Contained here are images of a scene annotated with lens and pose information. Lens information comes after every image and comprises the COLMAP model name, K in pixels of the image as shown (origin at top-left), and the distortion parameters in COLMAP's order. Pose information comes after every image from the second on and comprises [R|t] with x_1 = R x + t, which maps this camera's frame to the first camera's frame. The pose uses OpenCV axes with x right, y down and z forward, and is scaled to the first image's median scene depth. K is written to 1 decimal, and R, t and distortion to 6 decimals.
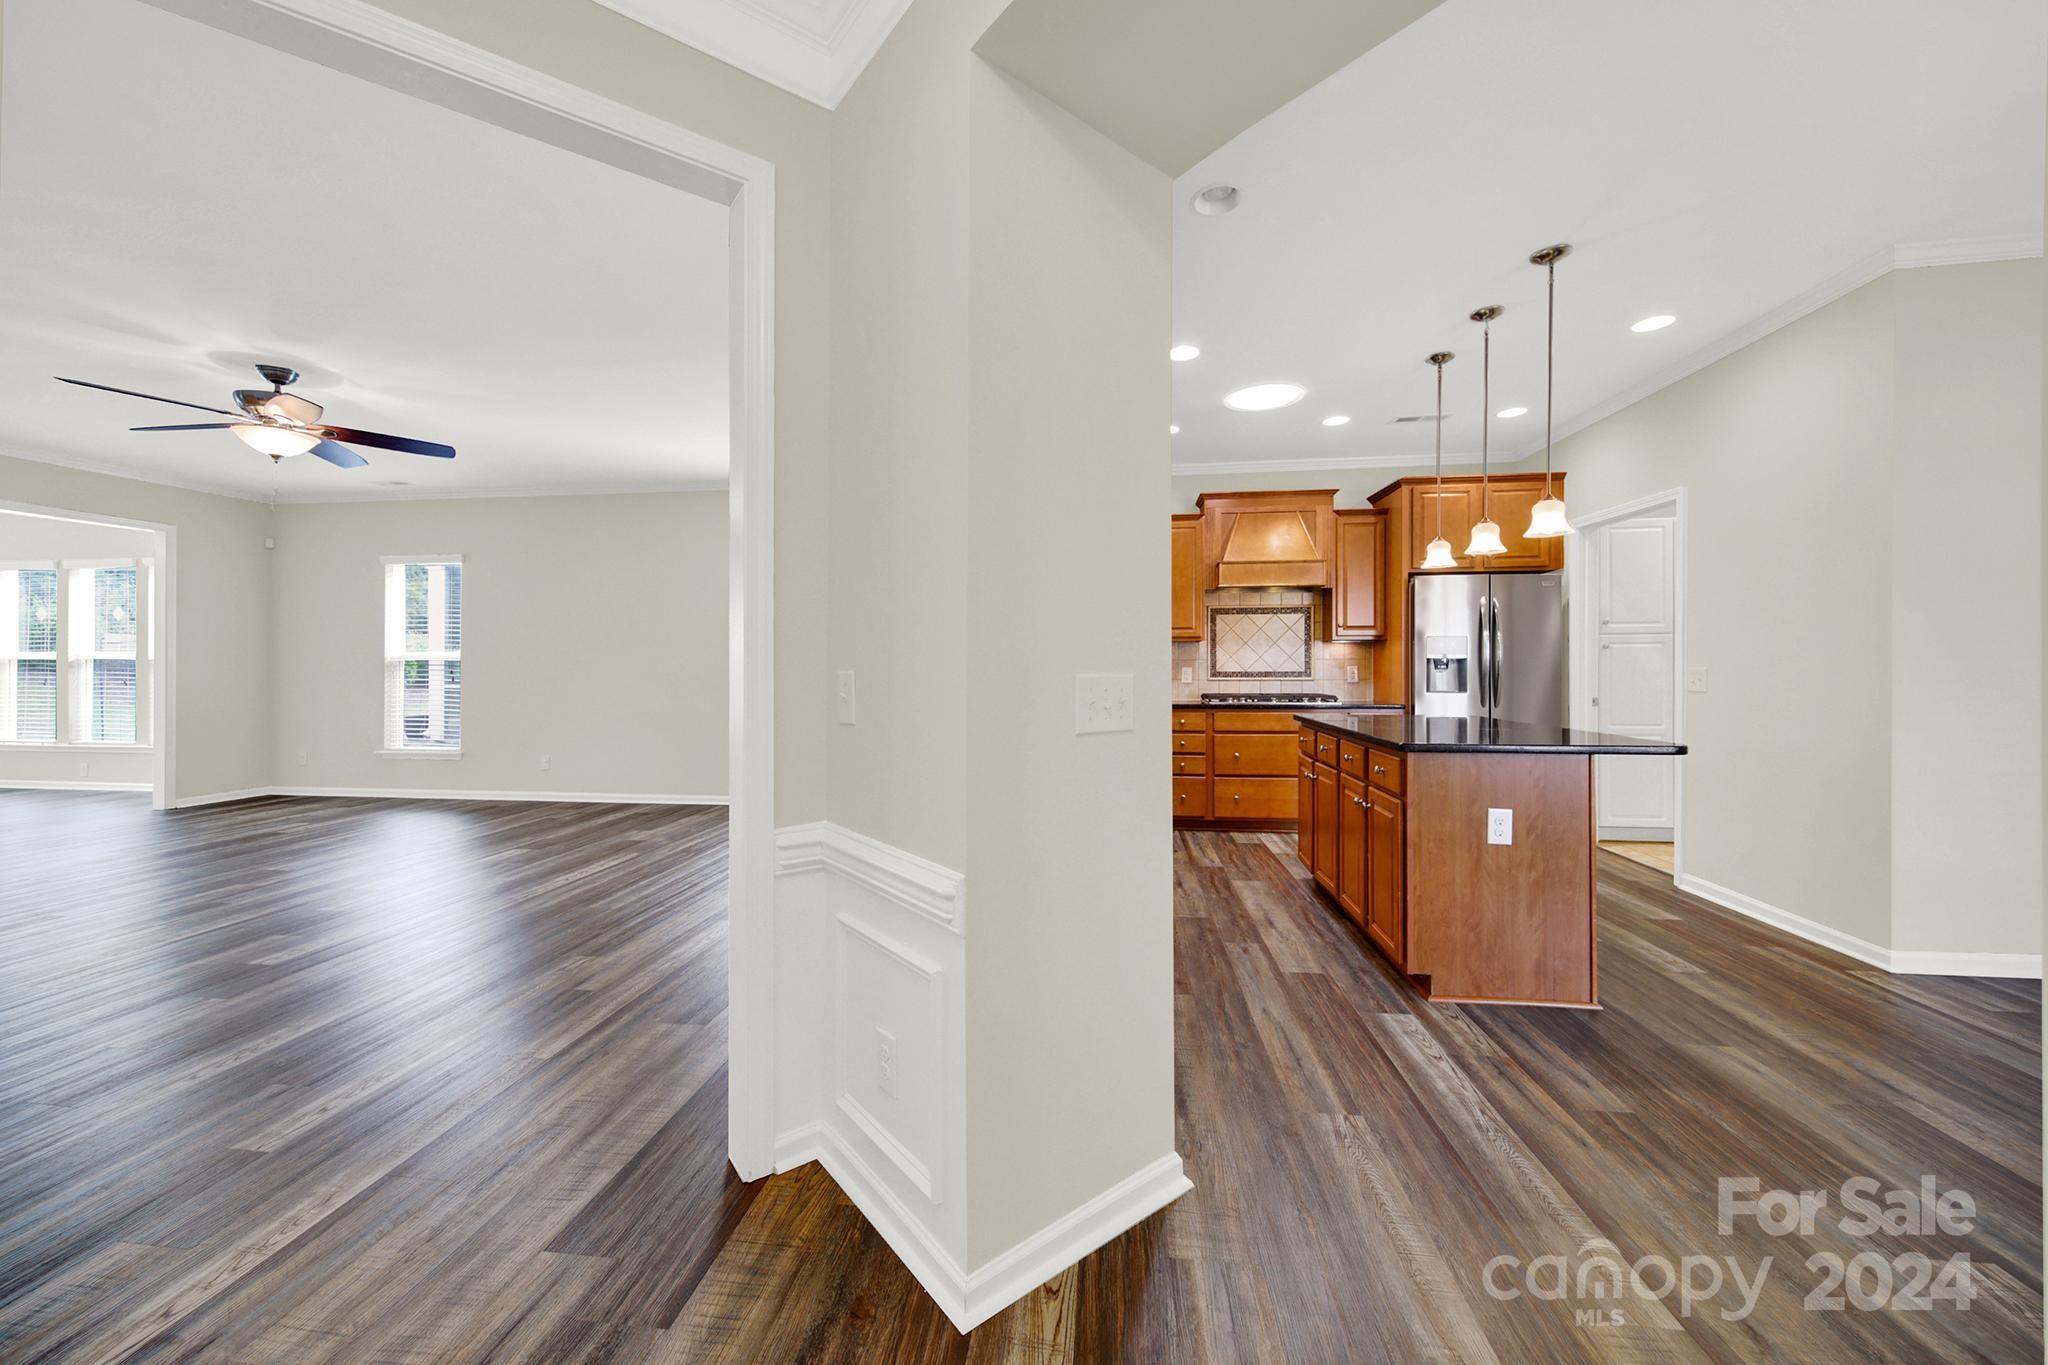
lens RADIAL K [[740.8, 0, 1029.0], [0, 740.8, 659.3], [0, 0, 1]] dist [-0.001231, -0.000039]
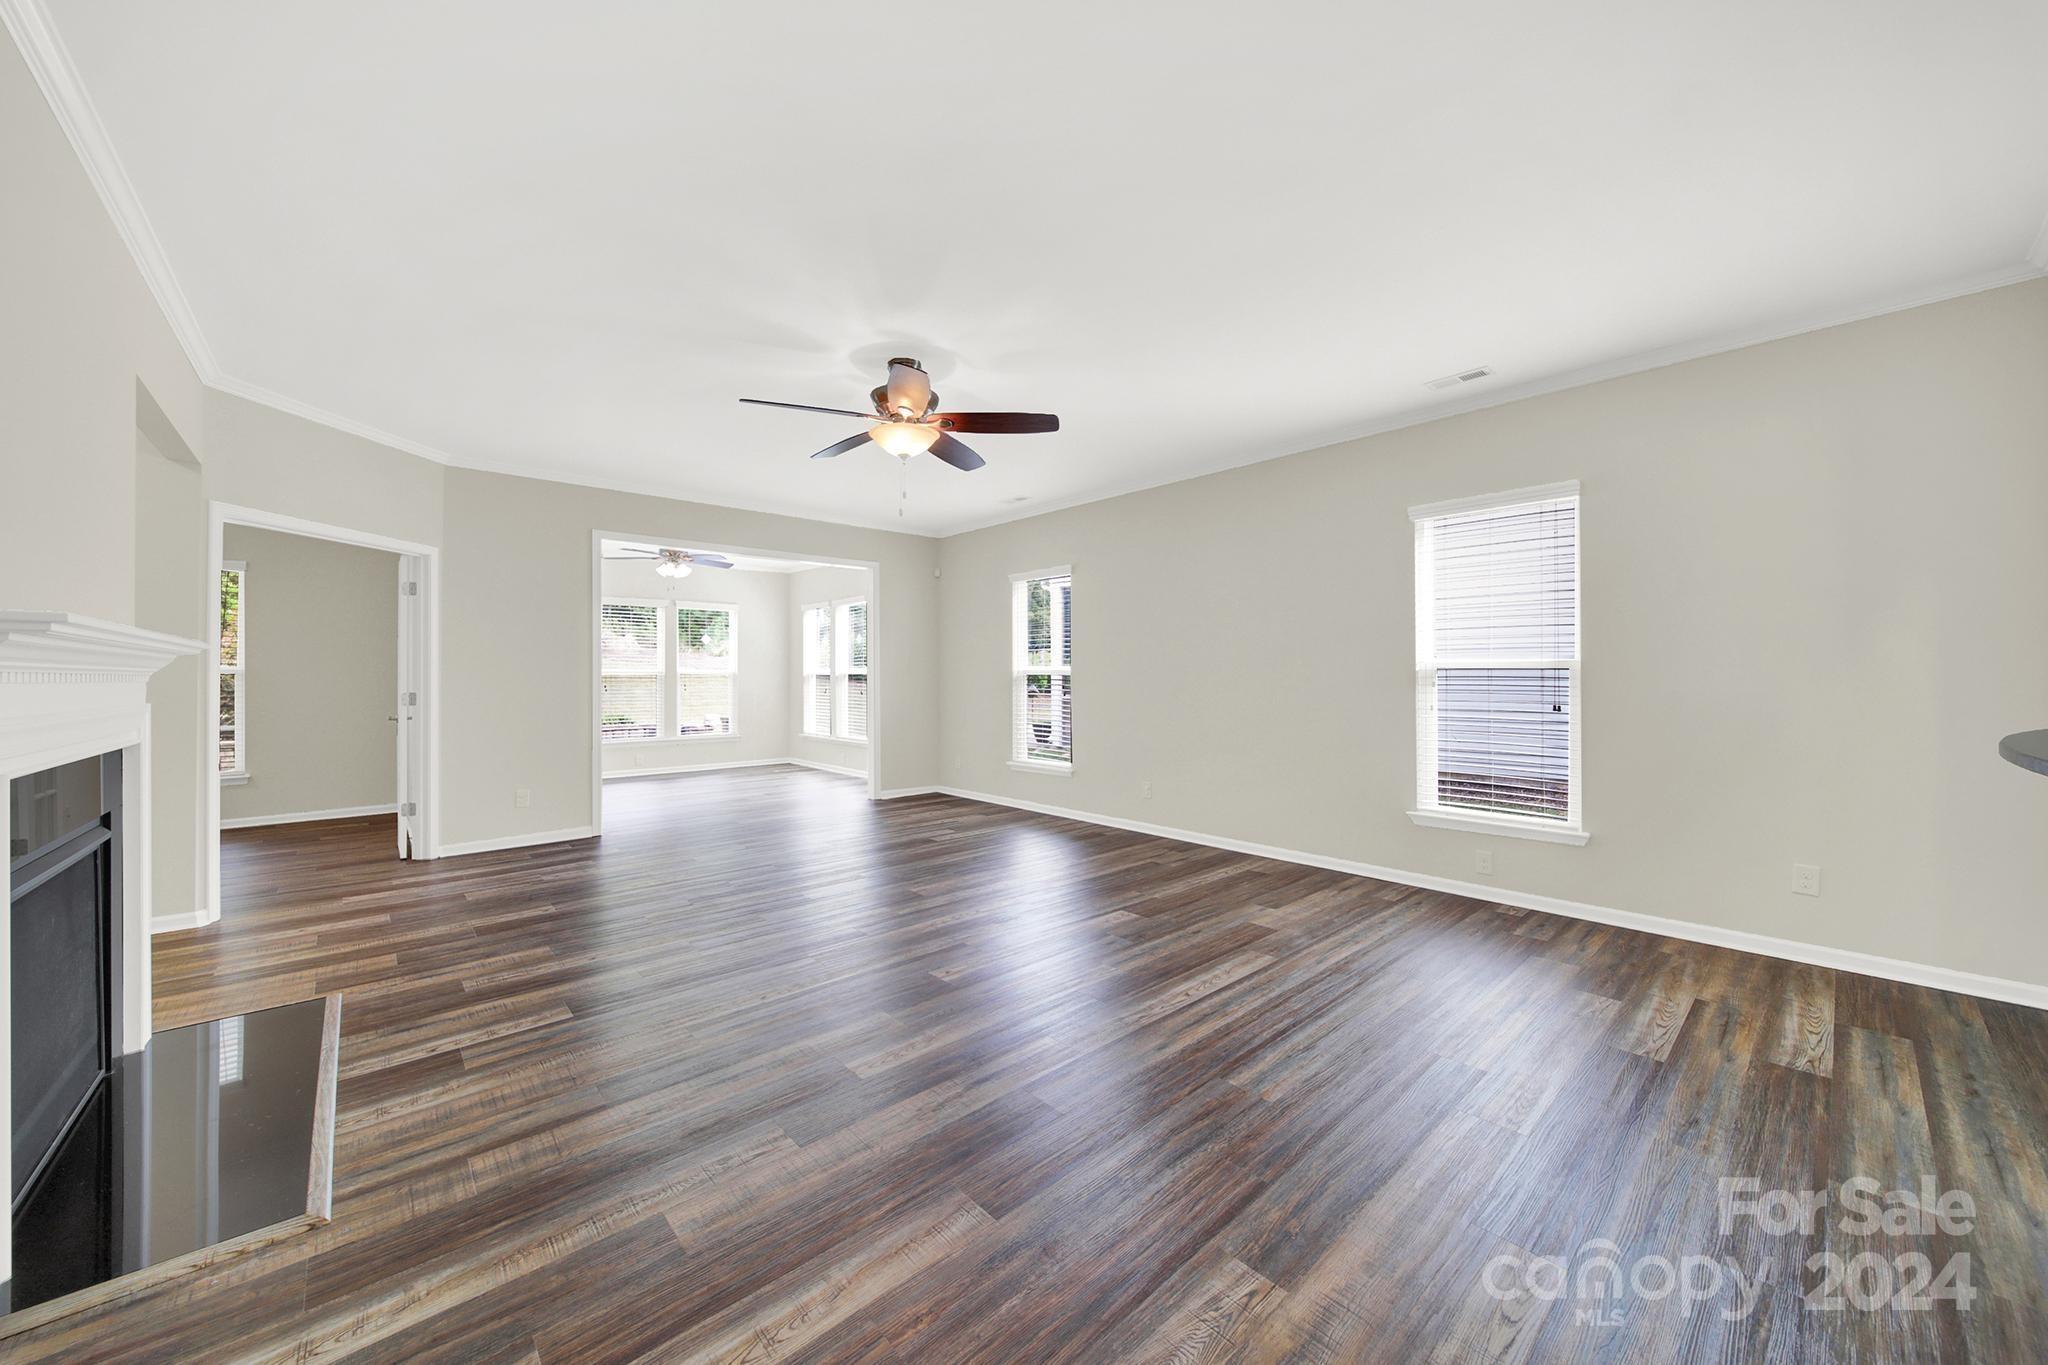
lens RADIAL K [[744.8, 0, 1021.9], [0, 744.8, 670.8], [0, 0, 1]] dist [-0.000051, -0.003424]
pose [[0.746622, -0.006167, -0.665220, -0.223774], [0.007650, 0.999971, -0.000684, -0.004214], [0.665204, -0.004579, 0.746647, 0.309053]]
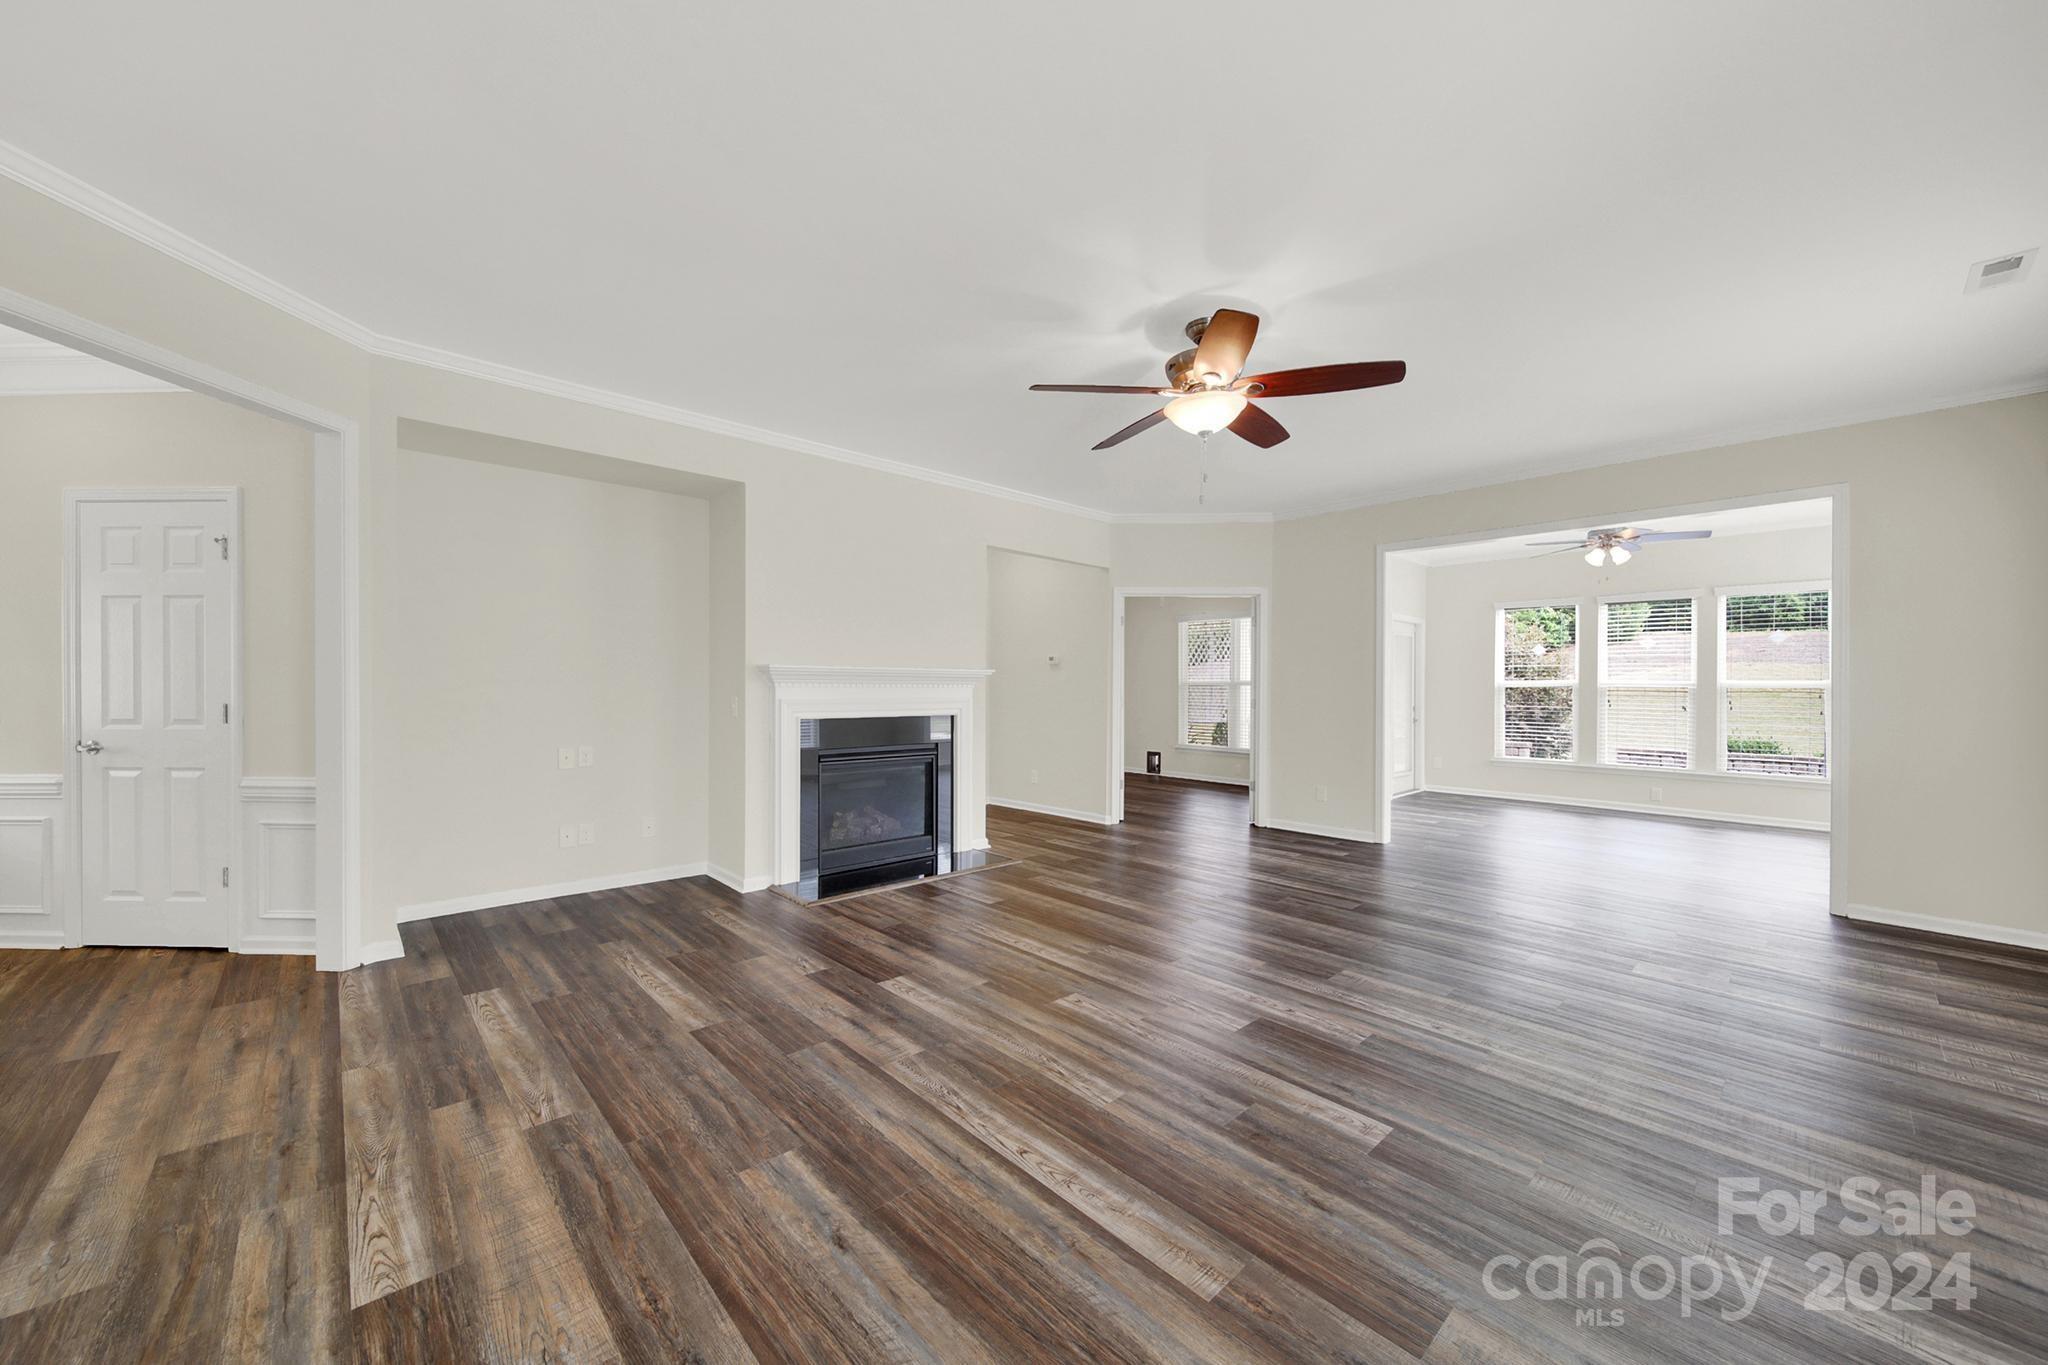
lens RADIAL K [[749.3, 0, 1018.0], [0, 749.3, 688.8], [0, 0, 1]] dist [-0.001095, -0.000187]
pose [[-0.656906, 0.000693, -0.753972, -0.211459], [-0.000044, 1.000000, 0.000958, 0.000059], [0.753972, 0.000663, -0.656906, 1.058653]]
